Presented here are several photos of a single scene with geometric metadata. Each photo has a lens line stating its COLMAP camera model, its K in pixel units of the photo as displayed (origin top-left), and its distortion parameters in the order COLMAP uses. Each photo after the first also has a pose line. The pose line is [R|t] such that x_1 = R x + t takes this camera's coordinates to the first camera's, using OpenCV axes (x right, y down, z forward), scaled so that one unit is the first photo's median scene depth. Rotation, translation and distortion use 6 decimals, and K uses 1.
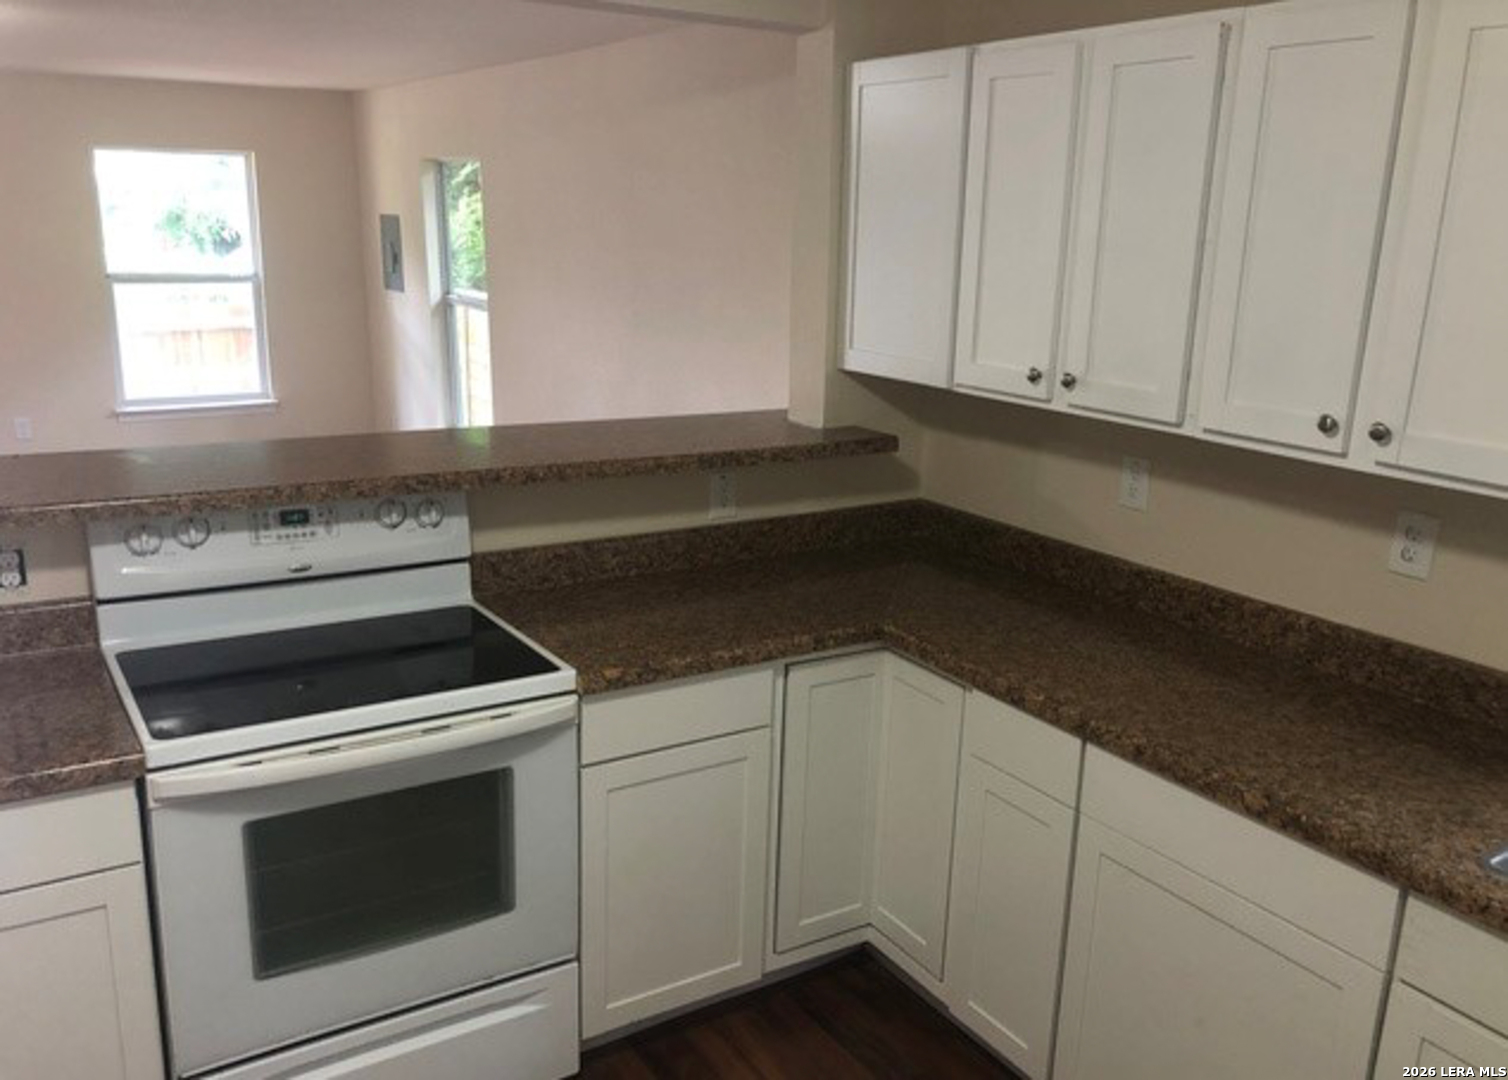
lens RADIAL K [[1252.9, 0, 755.9], [0, 1252.9, 560.2], [0, 0, 1]] dist [0.041683, -0.073337]
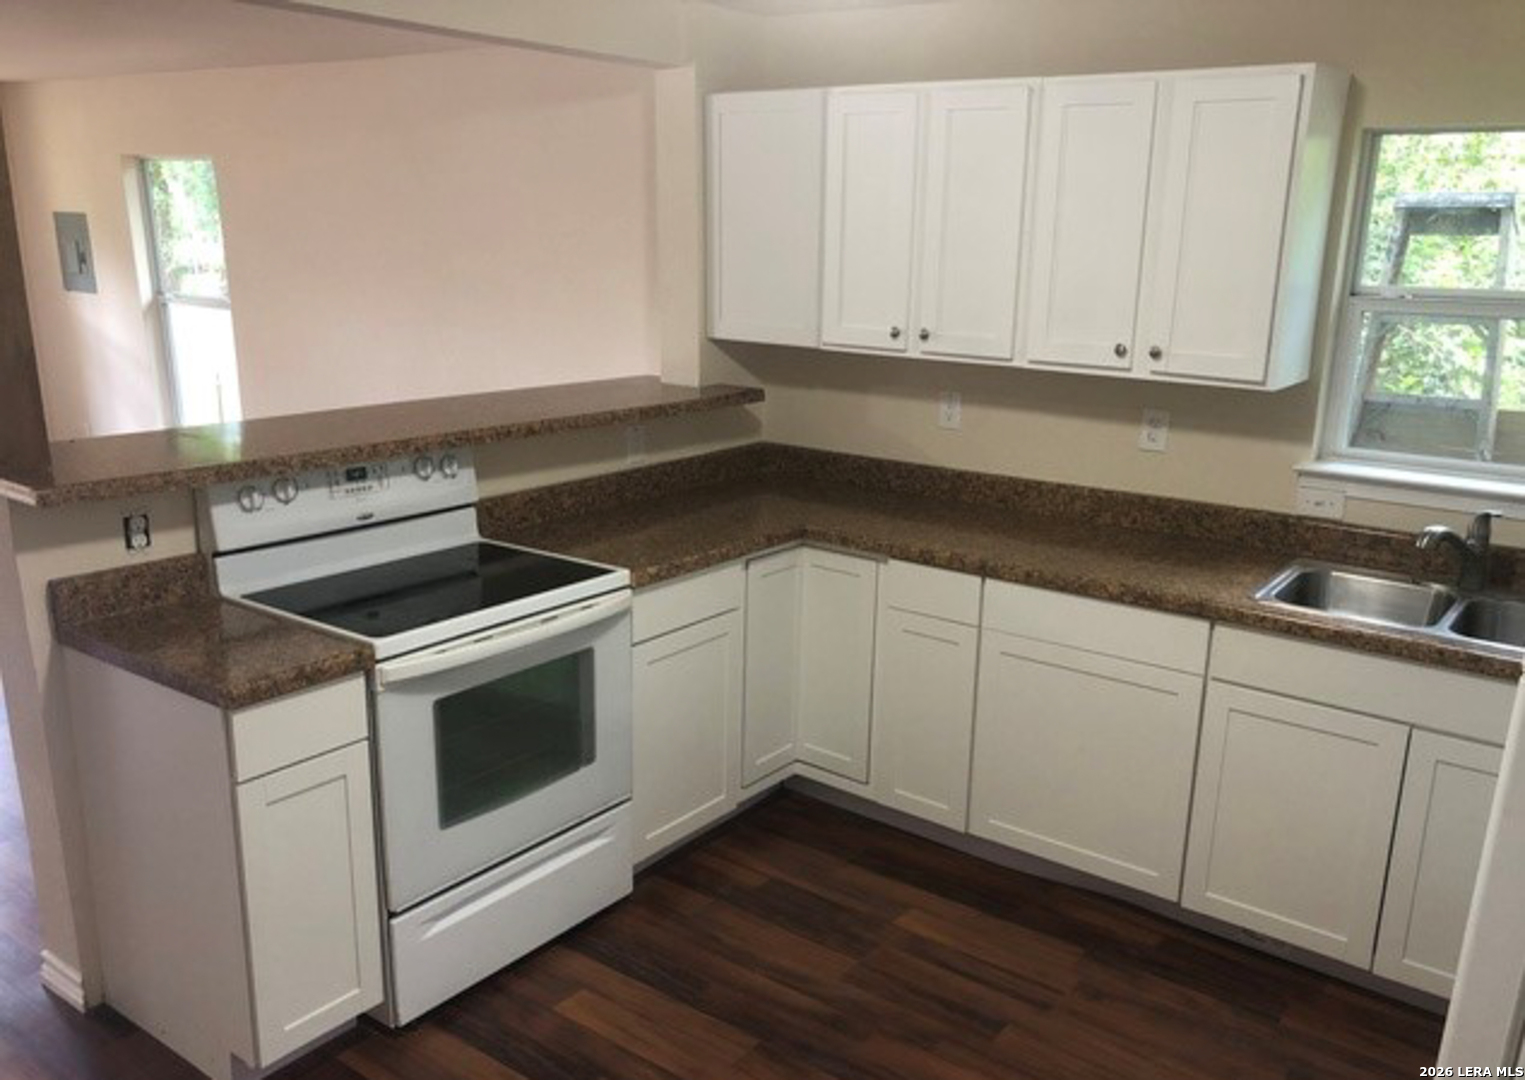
lens RADIAL K [[1267.1, 0, 786.9], [0, 1267.1, 574.9], [0, 0, 1]] dist [0.041683, -0.073337]
pose [[0.931636, -0.105280, 0.347808, -0.410908], [0.100057, 0.994434, 0.033000, 0.060938], [-0.349347, 0.004057, 0.936985, -0.265944]]
